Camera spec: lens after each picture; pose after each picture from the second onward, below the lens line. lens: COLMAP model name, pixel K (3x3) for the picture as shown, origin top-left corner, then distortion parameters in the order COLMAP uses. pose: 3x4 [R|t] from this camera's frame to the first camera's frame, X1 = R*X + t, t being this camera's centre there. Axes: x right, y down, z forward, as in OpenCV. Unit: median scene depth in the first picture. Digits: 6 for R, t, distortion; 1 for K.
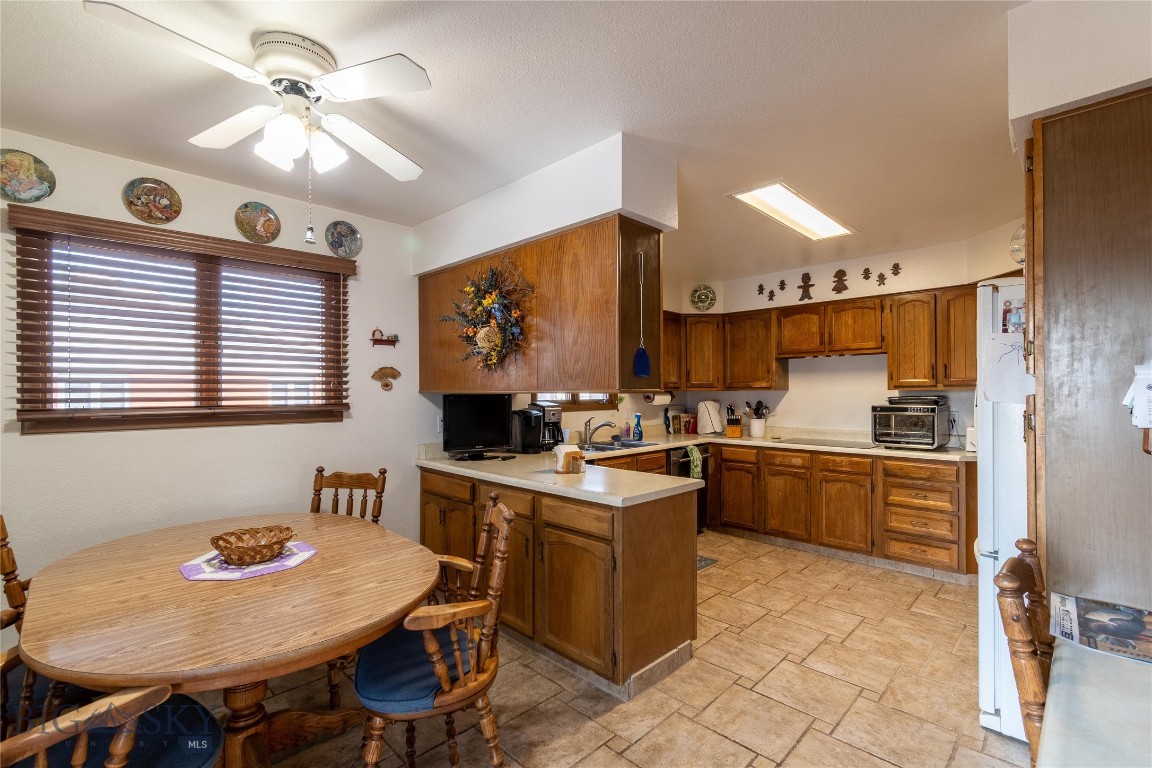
lens RADIAL K [[512.4, 0, 577.7], [0, 512.4, 388.7], [0, 0, 1]] dist [-0.000185, -0.000297]
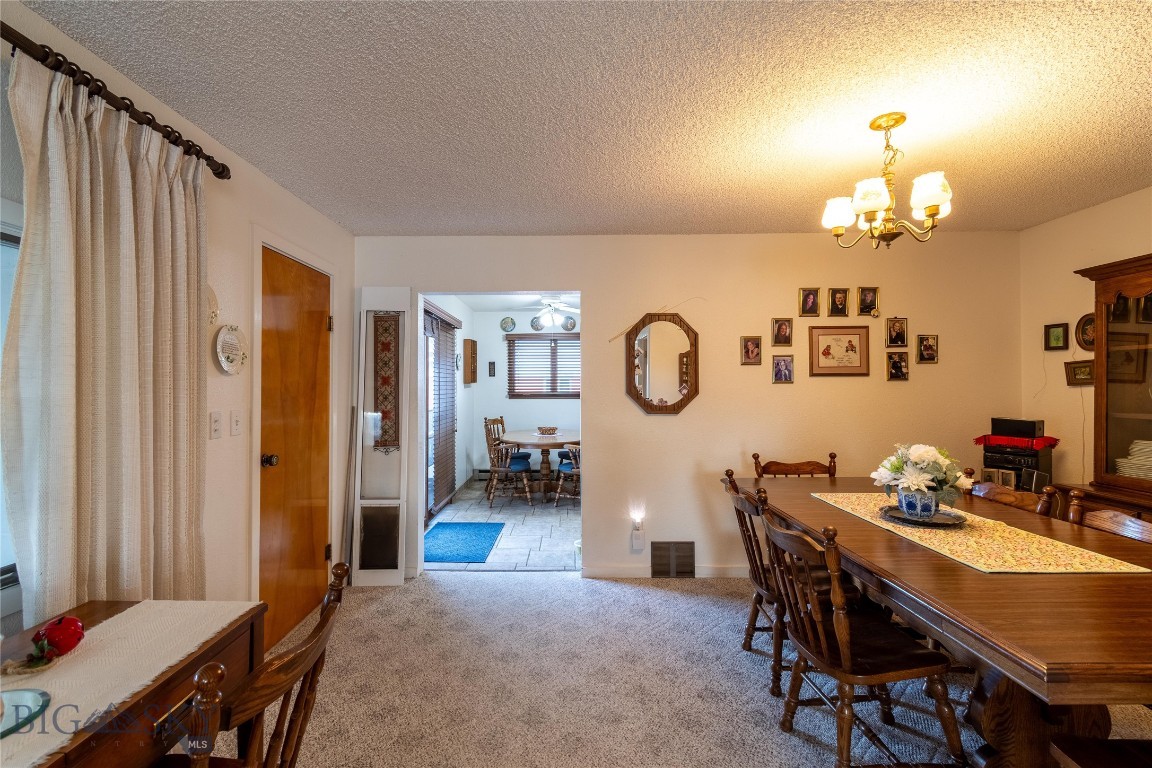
lens RADIAL K [[532.9, 0, 555.5], [0, 532.9, 385.3], [0, 0, 1]] dist [-0.000078, 0.000065]
pose [[0.682938, -0.000823, -0.730476, 0.977871], [0.004023, 0.999988, 0.002636, -0.005677], [0.730466, -0.004739, 0.682933, -0.683972]]
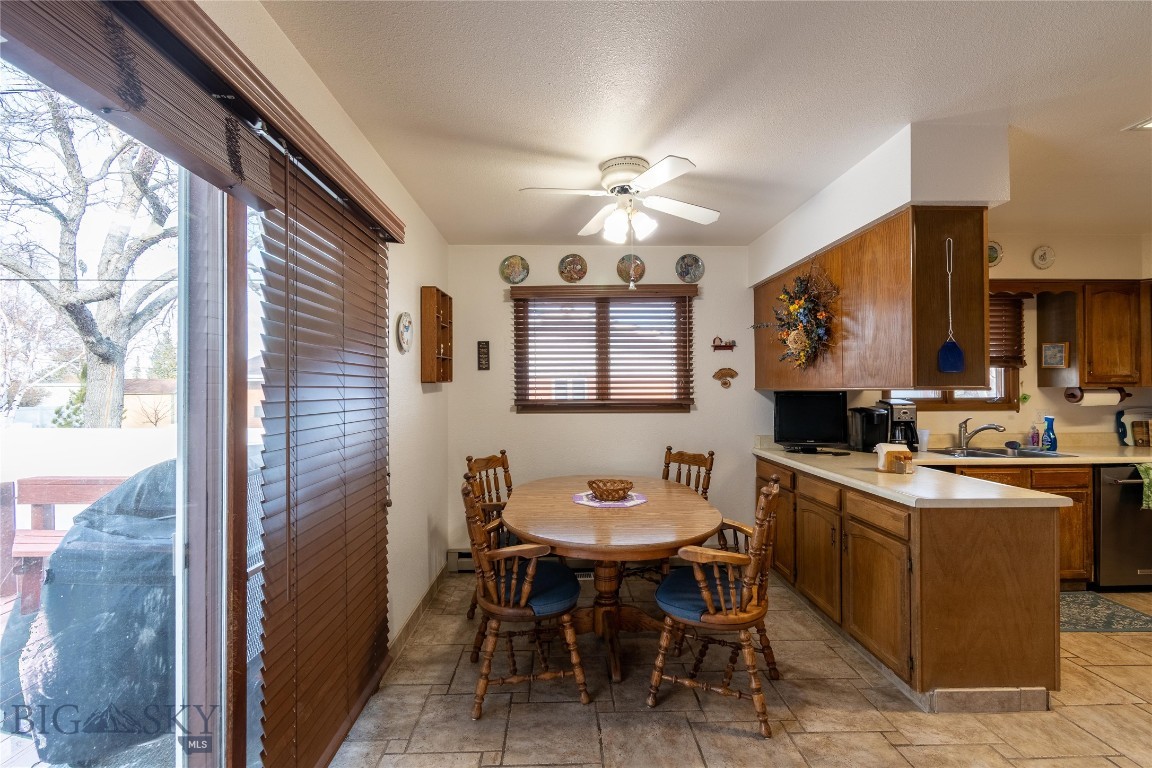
lens RADIAL K [[511.4, 0, 577.5], [0, 511.4, 385.7], [0, 0, 1]] dist [0.000680, 0.000325]
pose [[0.724320, -0.006235, -0.689436, 0.166504], [0.006283, 0.999977, -0.002443, -0.000994], [0.689435, -0.002562, 0.724343, -0.082566]]
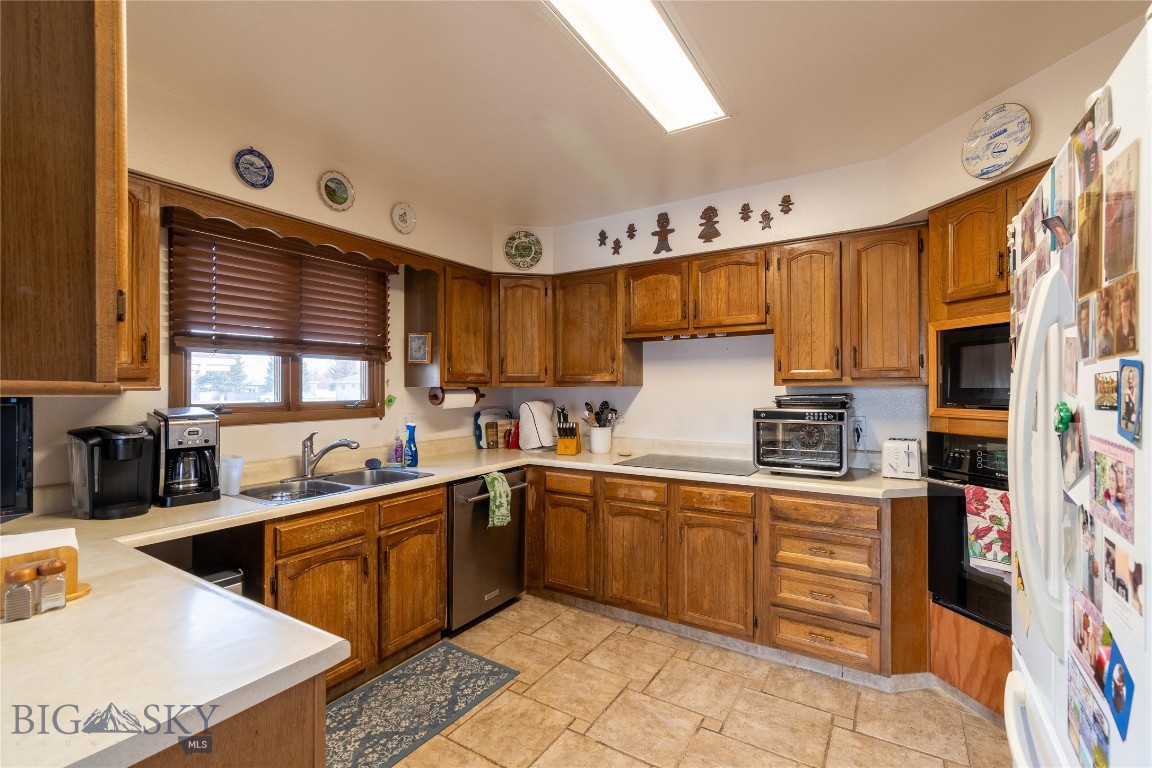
lens RADIAL K [[511.4, 0, 577.5], [0, 511.4, 385.7], [0, 0, 1]] dist [0.000680, 0.000325]
pose [[0.977020, 0.000234, 0.213149, 0.225910], [-0.000640, 0.999998, 0.001836, 0.001724], [-0.213148, -0.001930, 0.977018, 0.429590]]
